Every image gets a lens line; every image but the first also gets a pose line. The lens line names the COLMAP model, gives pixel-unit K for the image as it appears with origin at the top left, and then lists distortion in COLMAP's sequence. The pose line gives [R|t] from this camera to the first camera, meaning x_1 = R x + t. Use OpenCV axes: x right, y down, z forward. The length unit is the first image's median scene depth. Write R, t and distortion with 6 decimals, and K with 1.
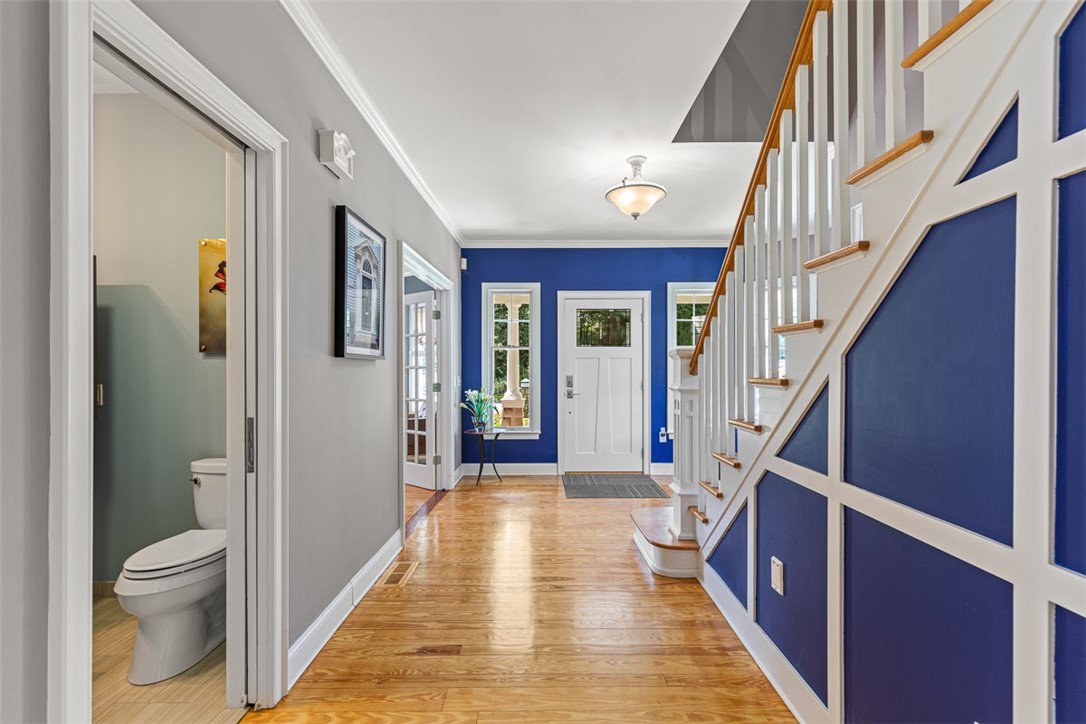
lens RADIAL K [[494.1, 0, 545.1], [0, 494.1, 367.3], [0, 0, 1]] dist [0.005615, 0.000694]
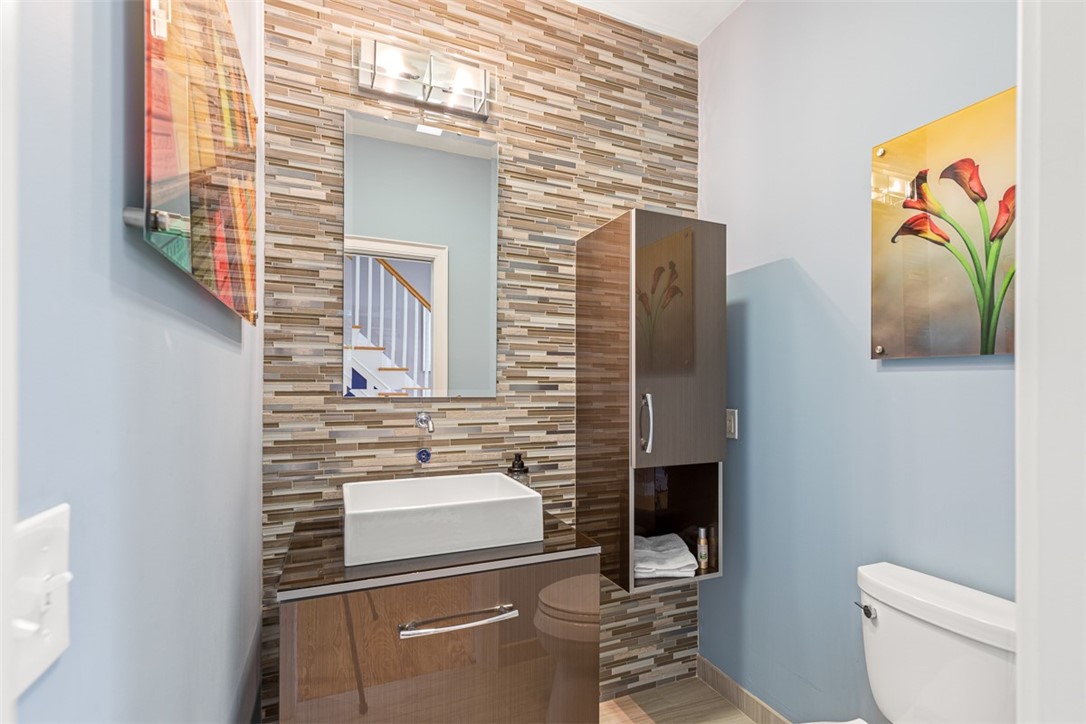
lens RADIAL K [[494.1, 0, 545.4], [0, 494.1, 371.8], [0, 0, 1]] dist [0.005615, 0.000694]
pose [[0.402070, -0.003556, -0.915602, -0.353277], [-0.007042, 0.999951, -0.006977, -0.009887], [0.915582, 0.009253, 0.402025, 0.467332]]
